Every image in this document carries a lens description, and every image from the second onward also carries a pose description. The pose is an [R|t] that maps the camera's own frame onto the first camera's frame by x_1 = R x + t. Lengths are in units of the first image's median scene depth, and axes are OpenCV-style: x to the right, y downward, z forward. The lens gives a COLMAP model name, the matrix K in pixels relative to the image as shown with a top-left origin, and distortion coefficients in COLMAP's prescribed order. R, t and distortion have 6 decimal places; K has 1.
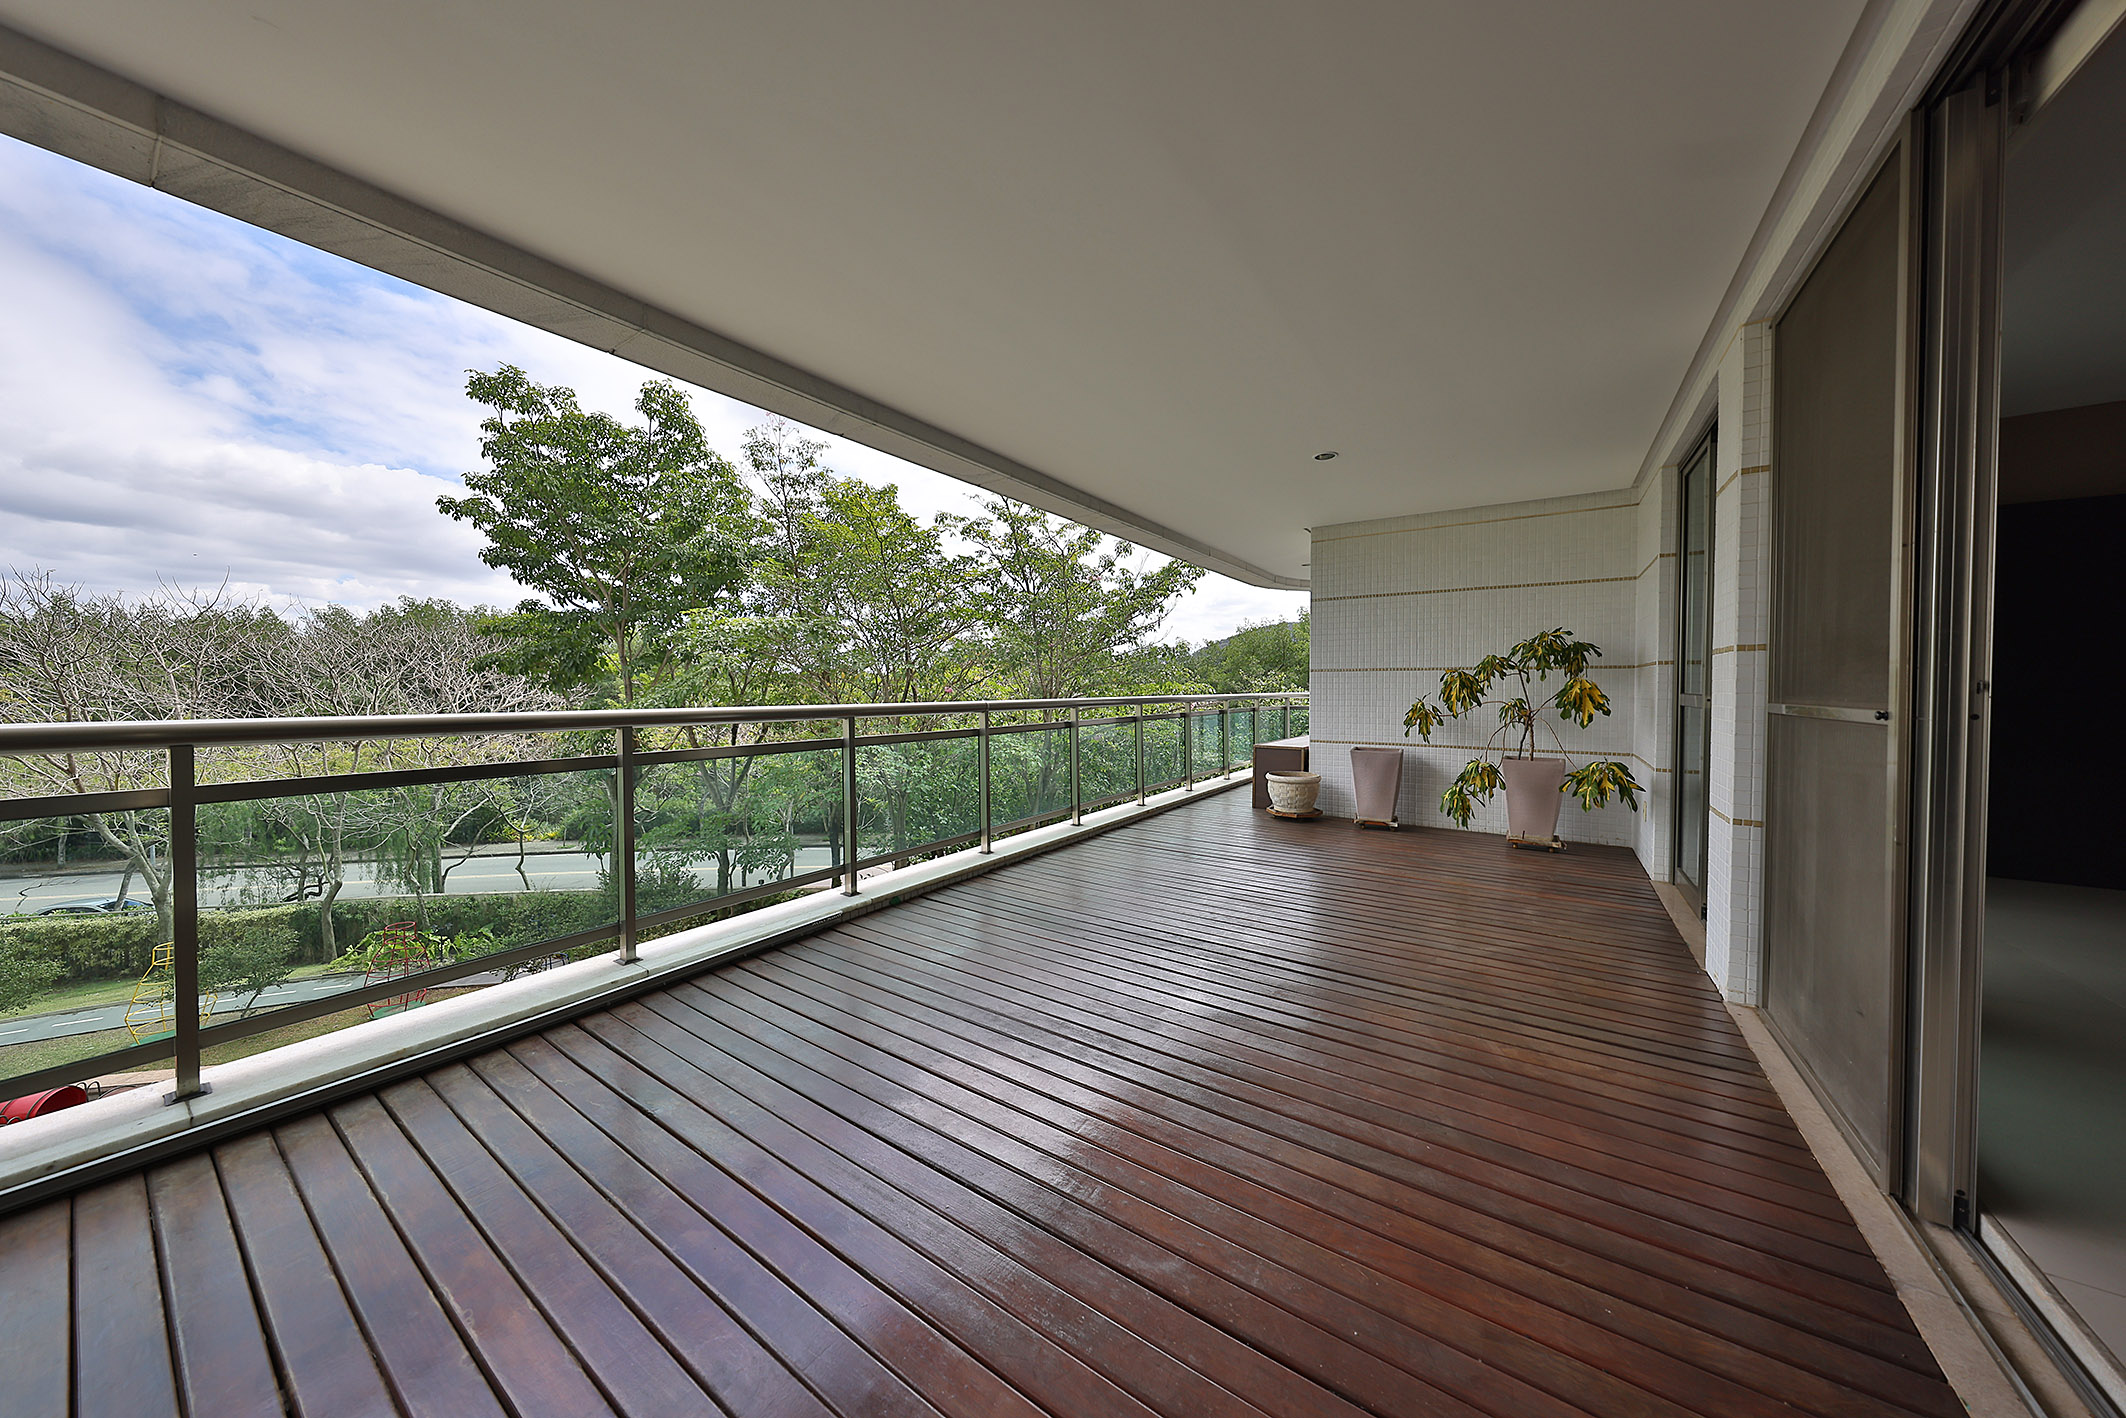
lens RADIAL K [[686.7, 0, 1063.1], [0, 686.7, 700.2], [0, 0, 1]] dist [0.001992, -0.000269]
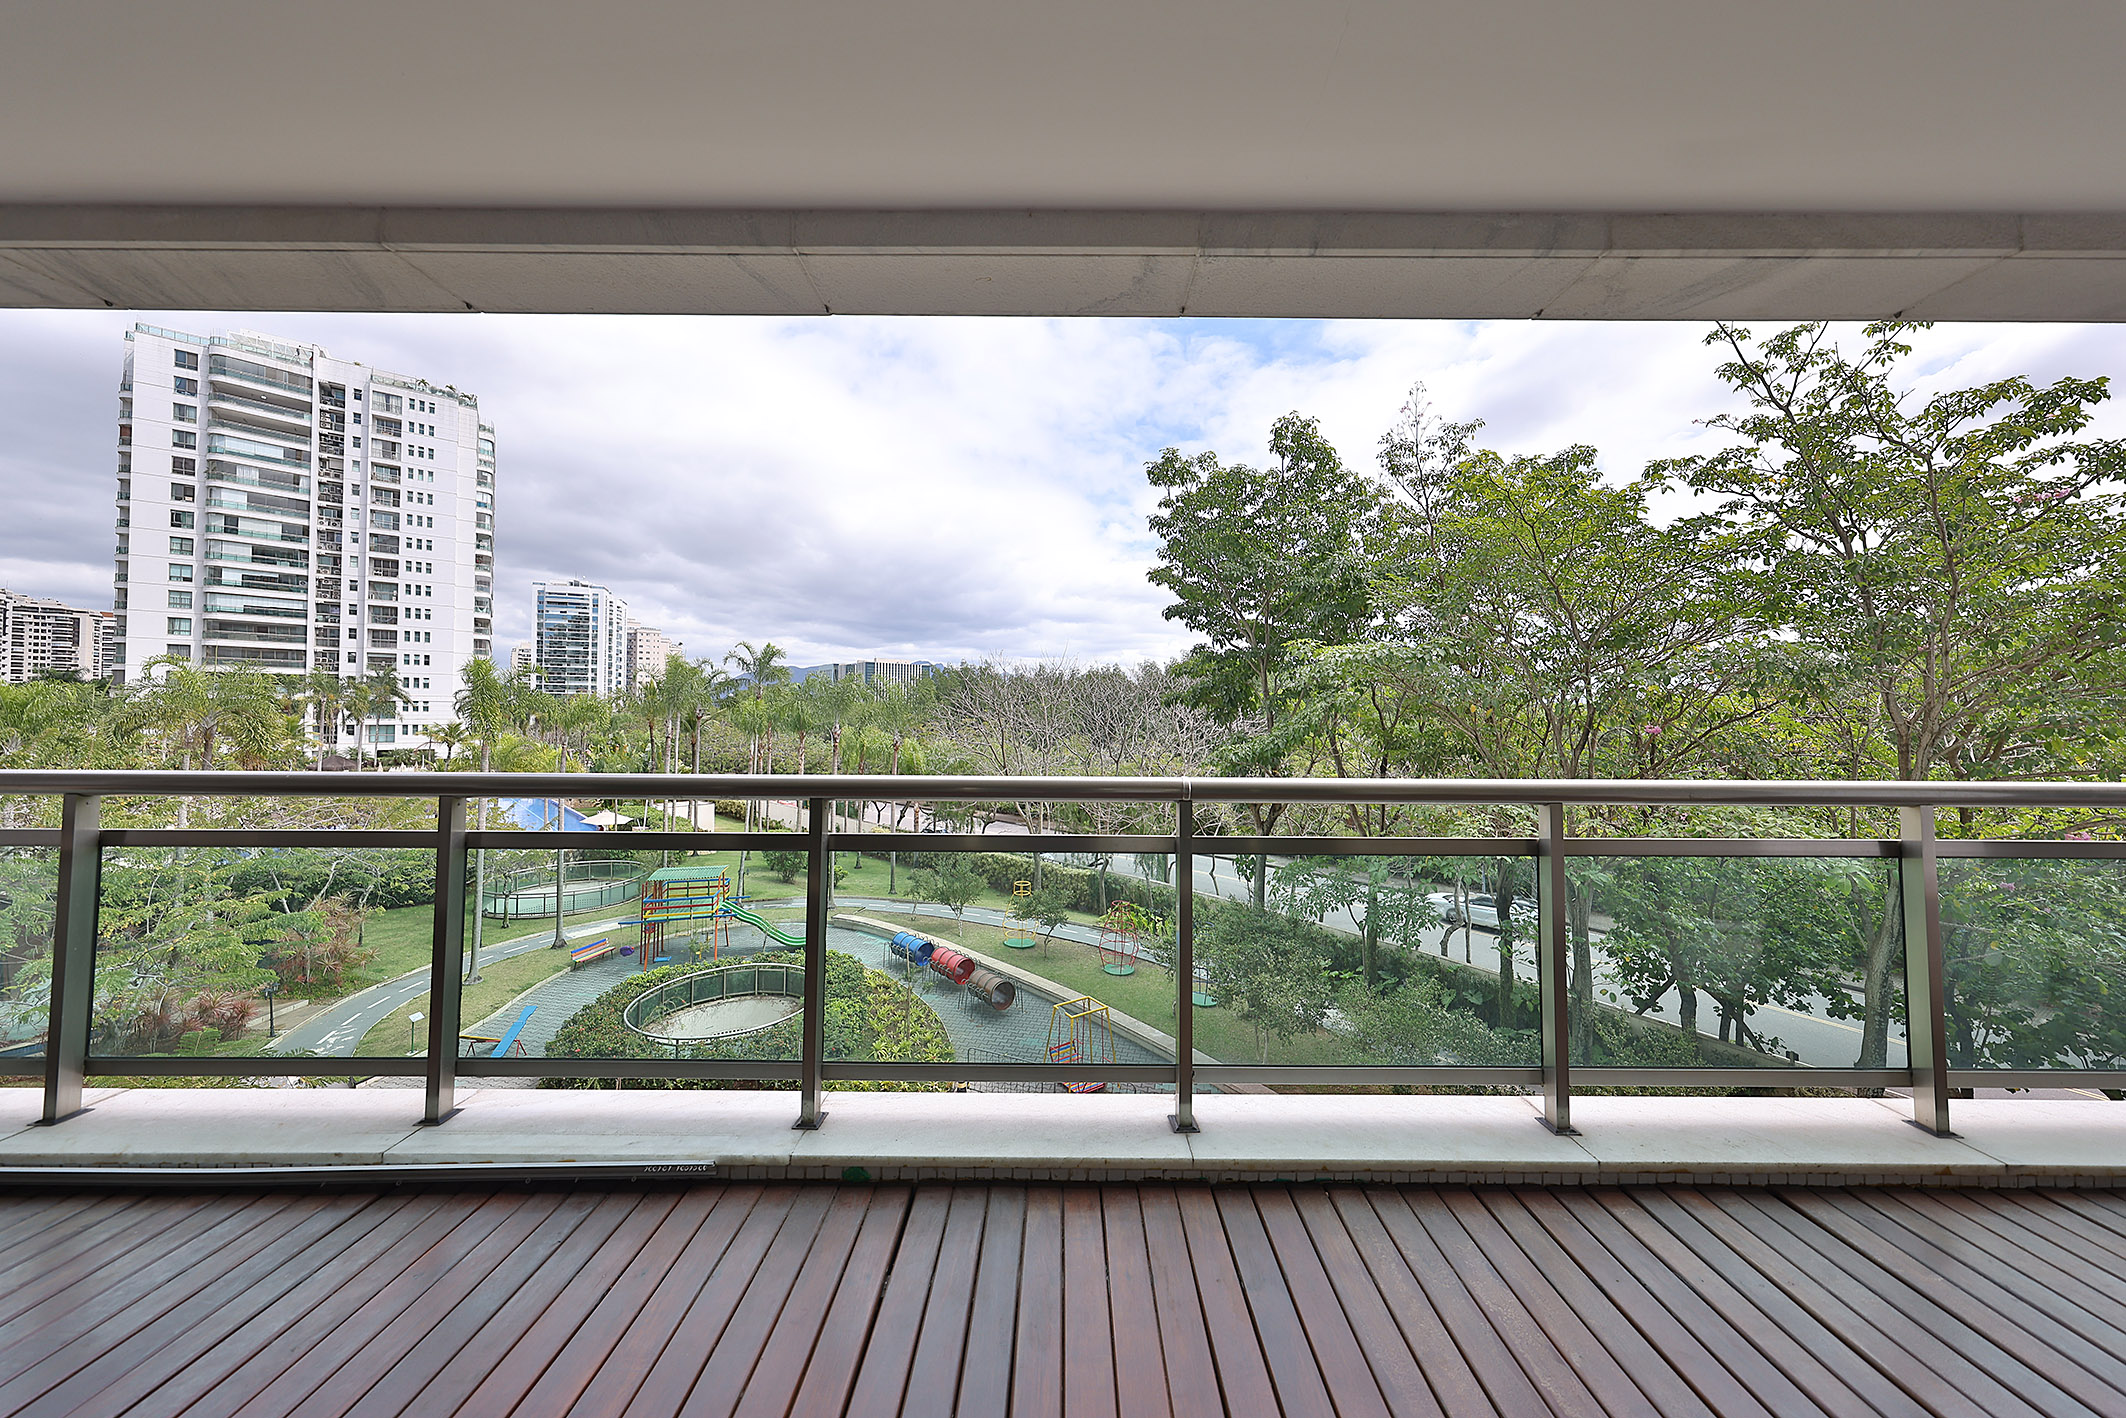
lens RADIAL K [[686.7, 0, 1066.4], [0, 686.7, 703.0], [0, 0, 1]] dist [0.001992, -0.000269]
pose [[0.560072, -0.011759, -0.828360, 0.054551], [-0.021442, 0.999359, -0.028683, -0.008995], [0.828166, 0.033826, 0.559461, 0.170459]]
